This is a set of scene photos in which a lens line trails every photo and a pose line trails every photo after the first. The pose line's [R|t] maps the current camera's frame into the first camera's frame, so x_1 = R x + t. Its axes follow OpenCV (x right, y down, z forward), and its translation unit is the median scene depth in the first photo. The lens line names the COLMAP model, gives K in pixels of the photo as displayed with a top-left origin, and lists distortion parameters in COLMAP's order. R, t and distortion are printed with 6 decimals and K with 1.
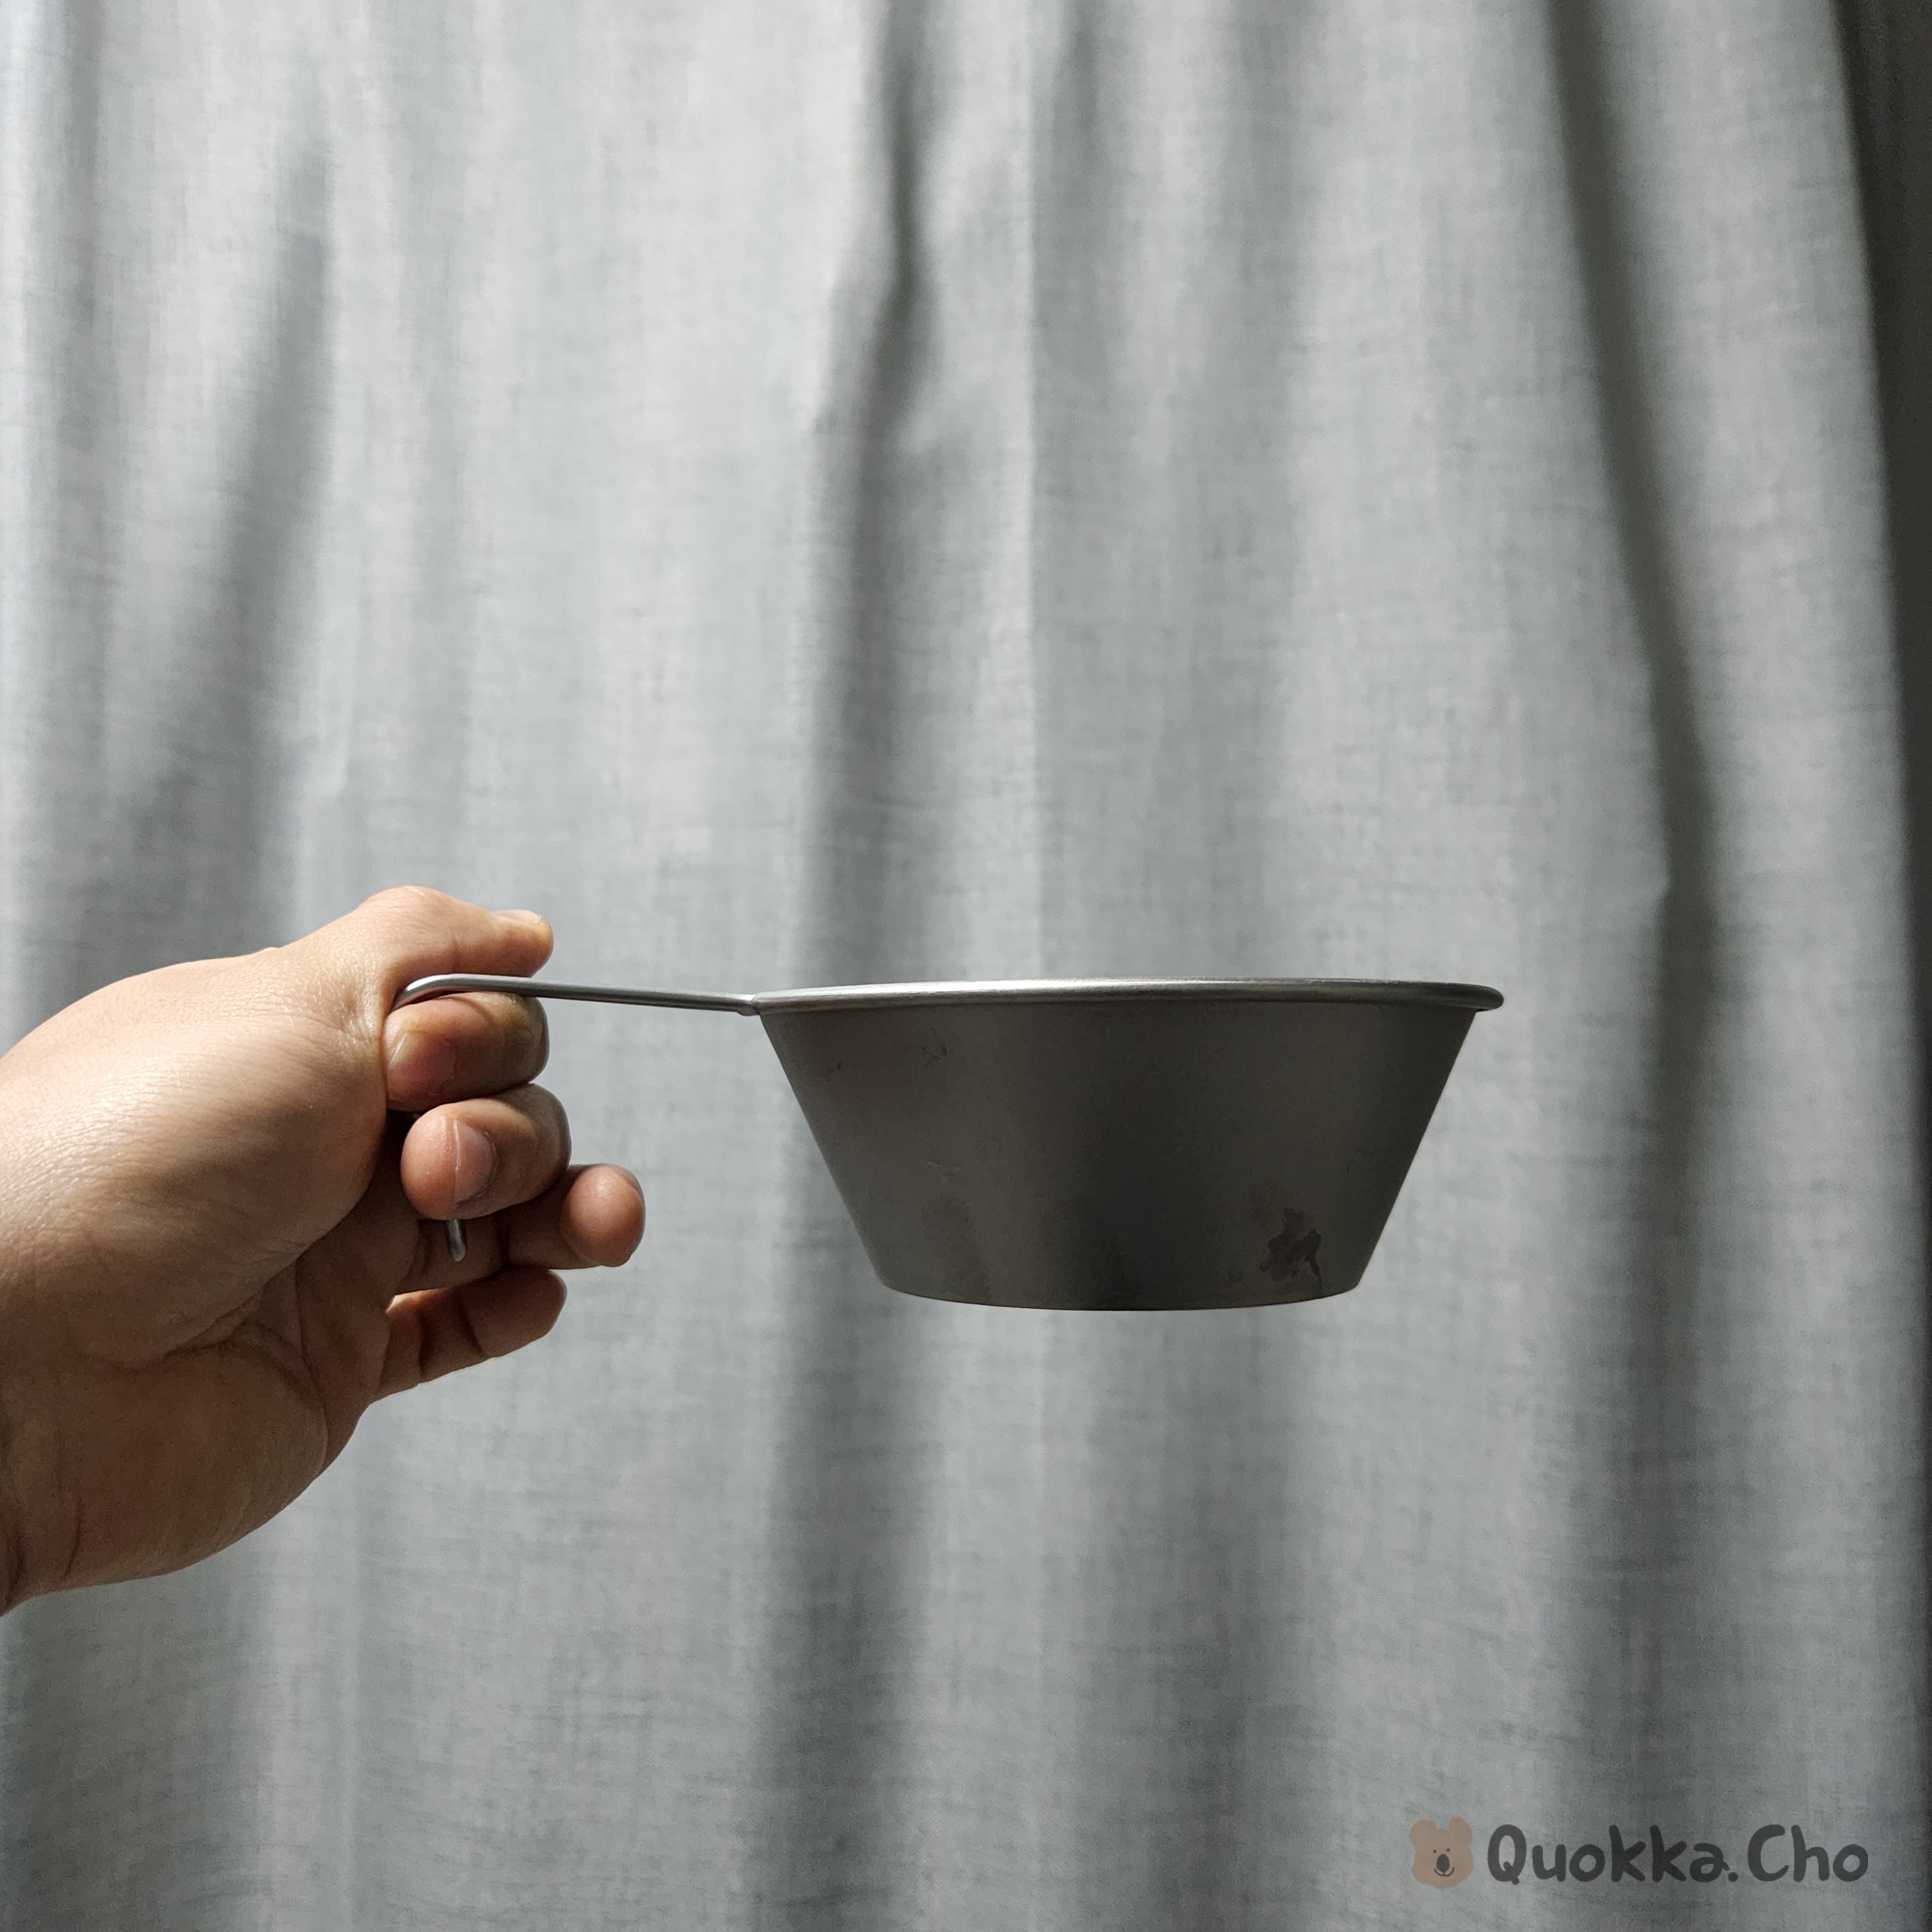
lens RADIAL K [[1626.6, 0, 965.4], [0, 1626.6, 987.3], [0, 0, 1]] dist [0.009392, -0.037429]
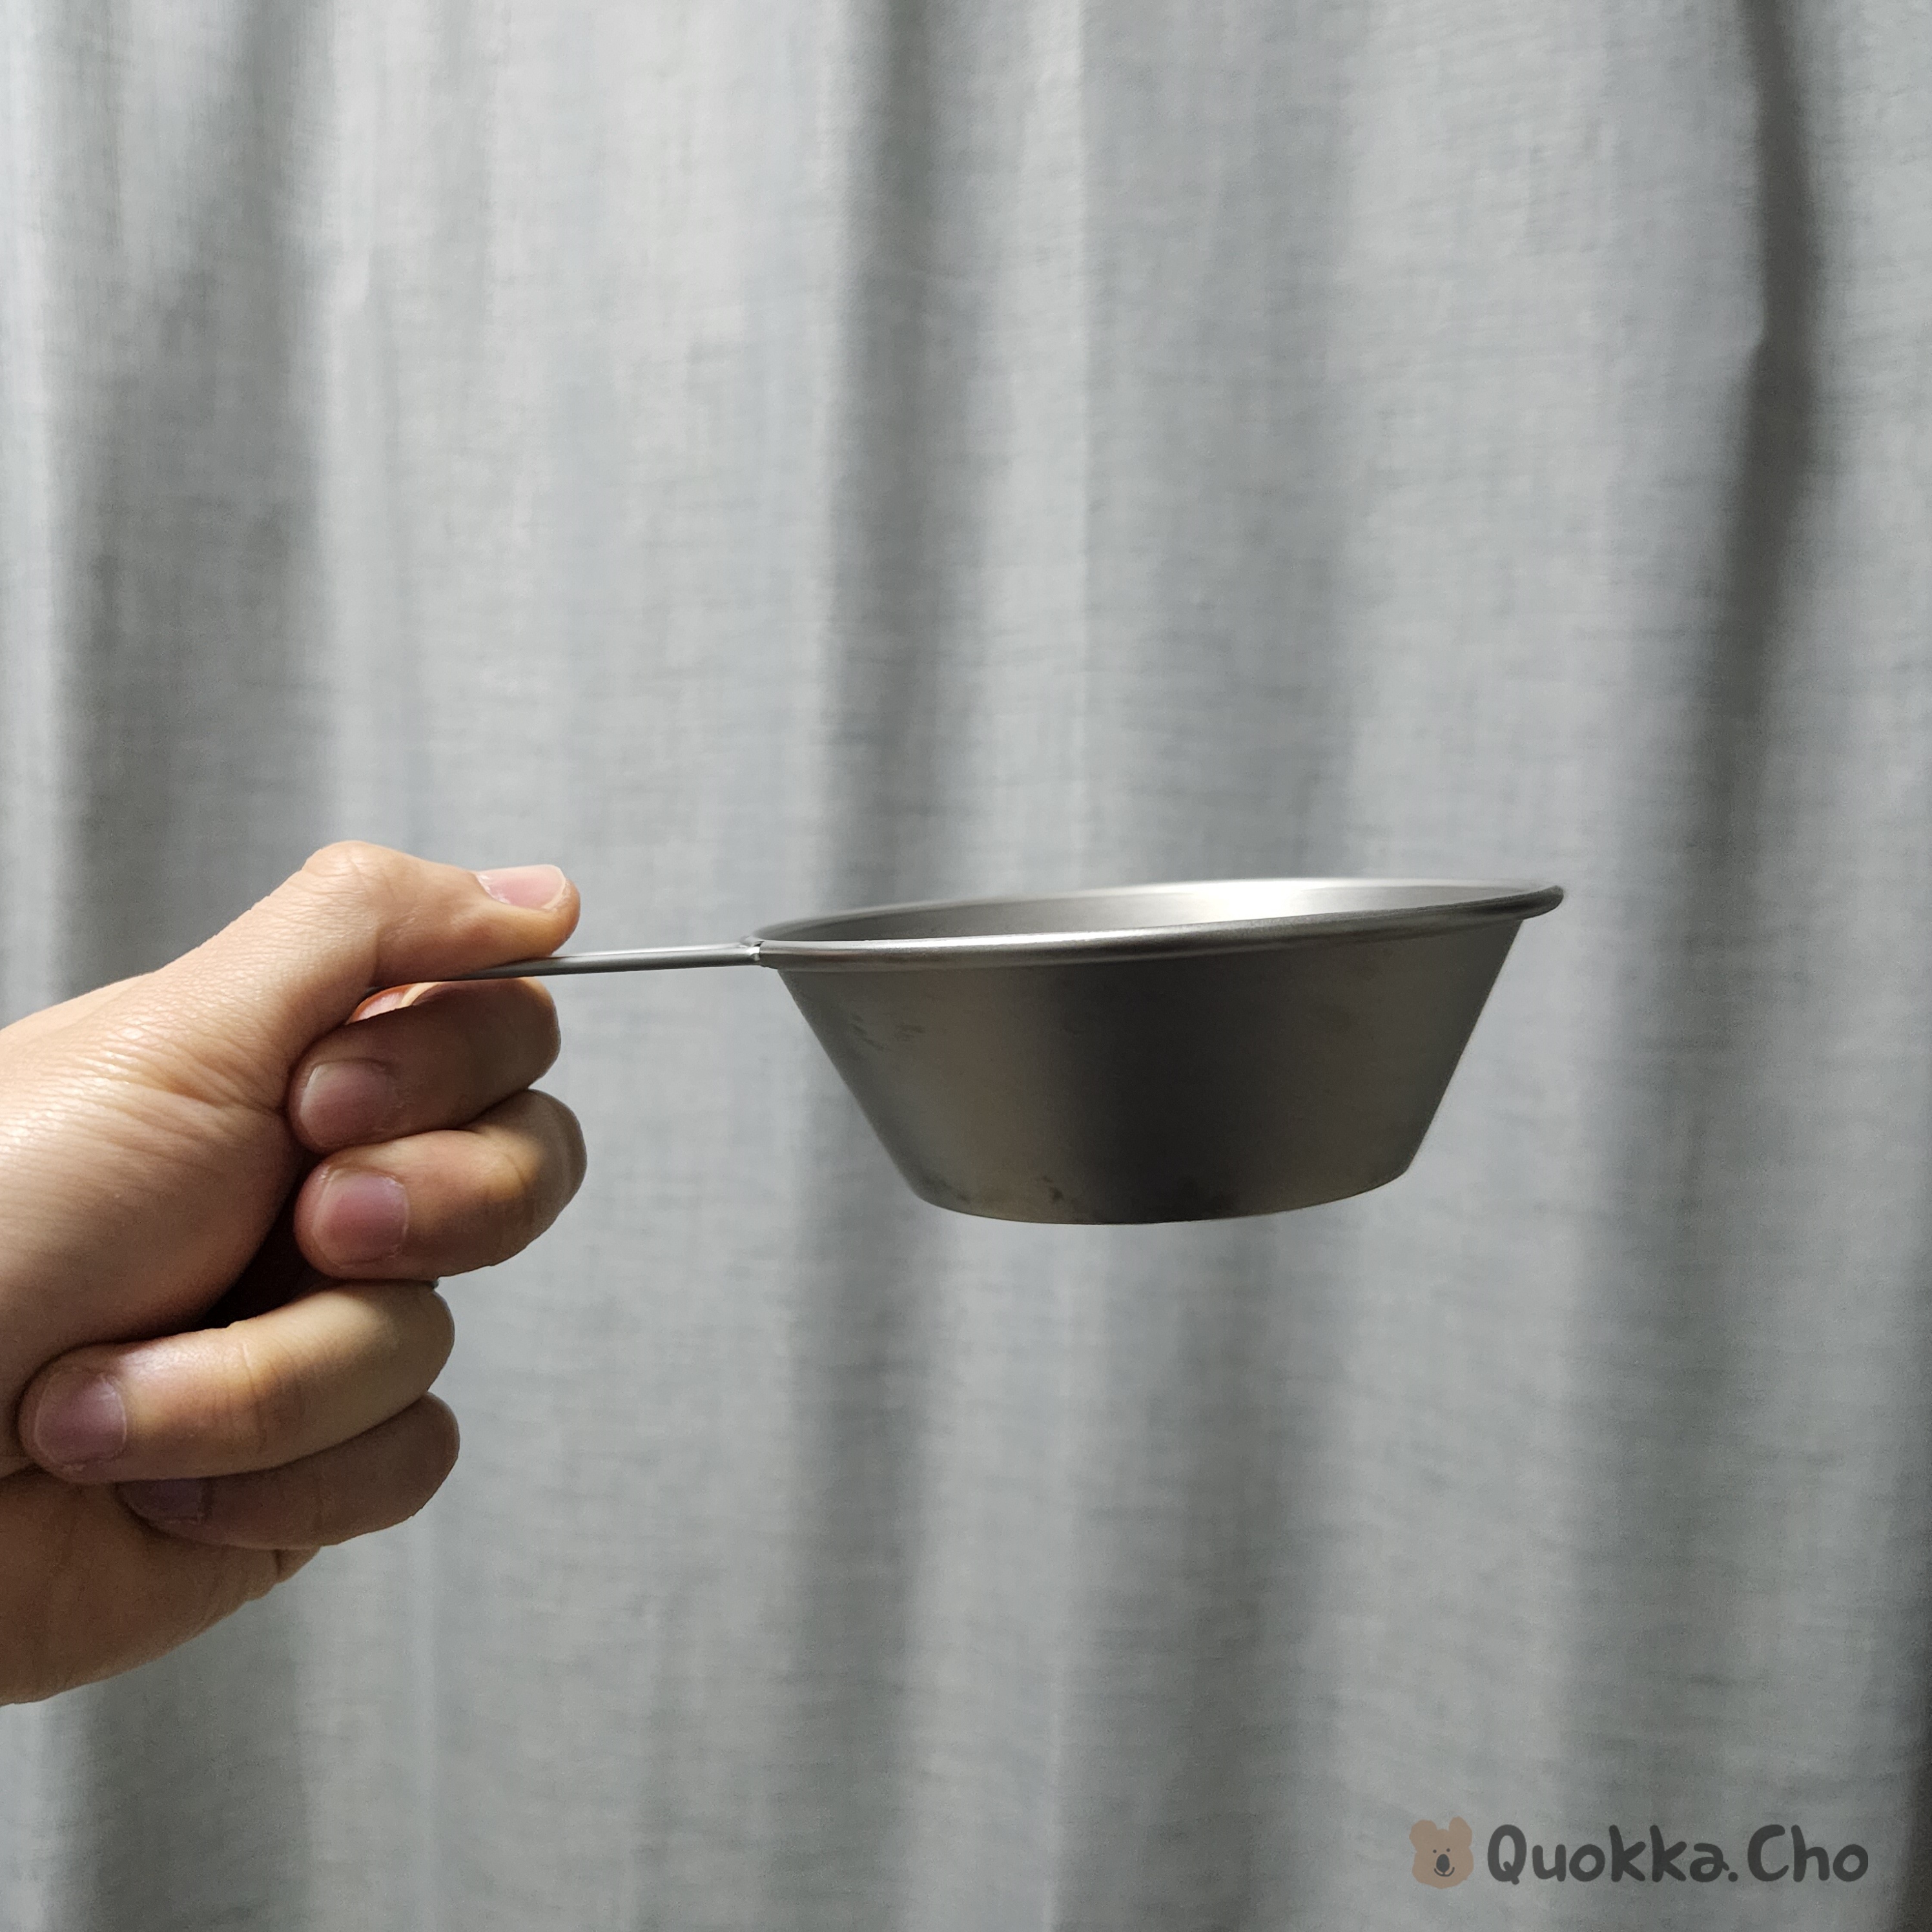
lens RADIAL K [[1626.6, 0, 965.4], [0, 1626.6, 987.3], [0, 0, 1]] dist [0.009392, -0.037429]
pose [[0.998619, 0.008802, -0.051789, 0.026806], [-0.001052, 0.989015, 0.147808, 0.158260], [0.052521, -0.147550, 0.987659, 0.007917]]
